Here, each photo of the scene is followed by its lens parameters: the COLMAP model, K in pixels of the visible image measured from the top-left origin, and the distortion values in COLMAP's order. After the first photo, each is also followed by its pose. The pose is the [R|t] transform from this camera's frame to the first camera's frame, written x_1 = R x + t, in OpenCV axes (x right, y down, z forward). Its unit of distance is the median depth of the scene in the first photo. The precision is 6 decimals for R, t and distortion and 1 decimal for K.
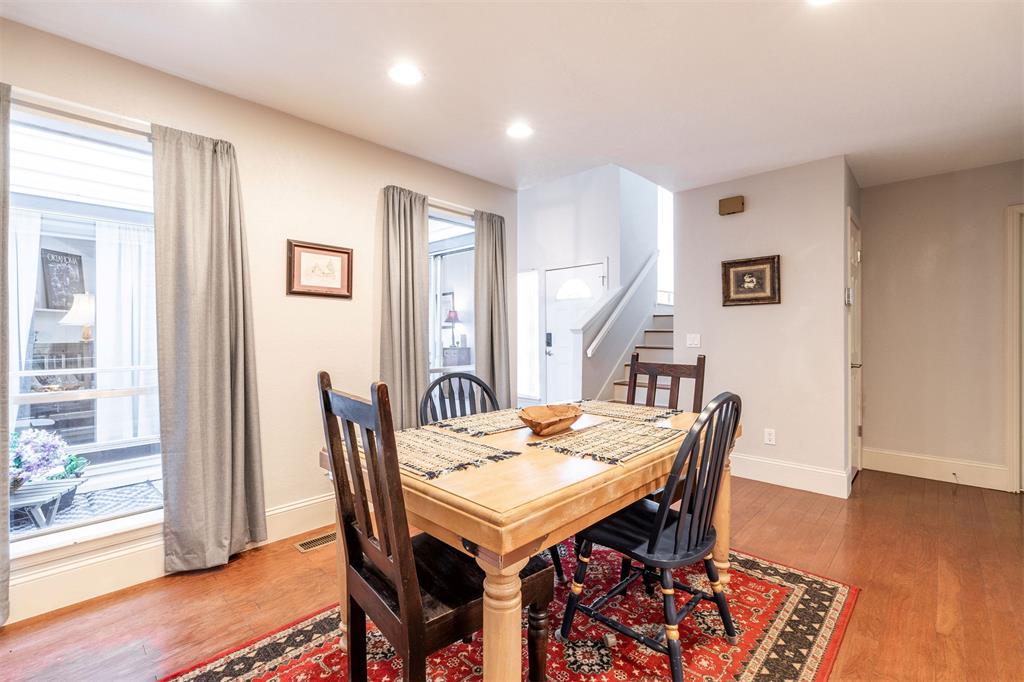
lens RADIAL K [[451.3, 0, 502.6], [0, 451.3, 333.9], [0, 0, 1]] dist [0.016060, -0.000687]
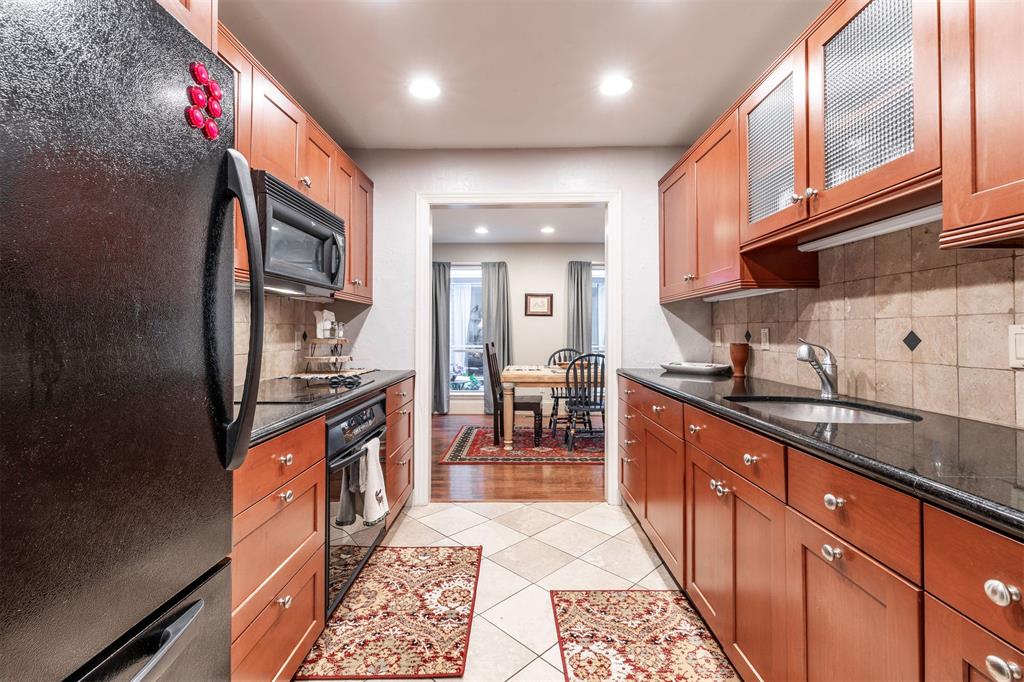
lens RADIAL K [[451.3, 0, 504.5], [0, 451.3, 321.7], [0, 0, 1]] dist [0.016060, -0.000687]
pose [[0.676400, -0.011952, -0.736437, 1.151423], [-0.005632, 0.999755, -0.021399, -0.000883], [0.736513, 0.018622, 0.676167, -0.678474]]
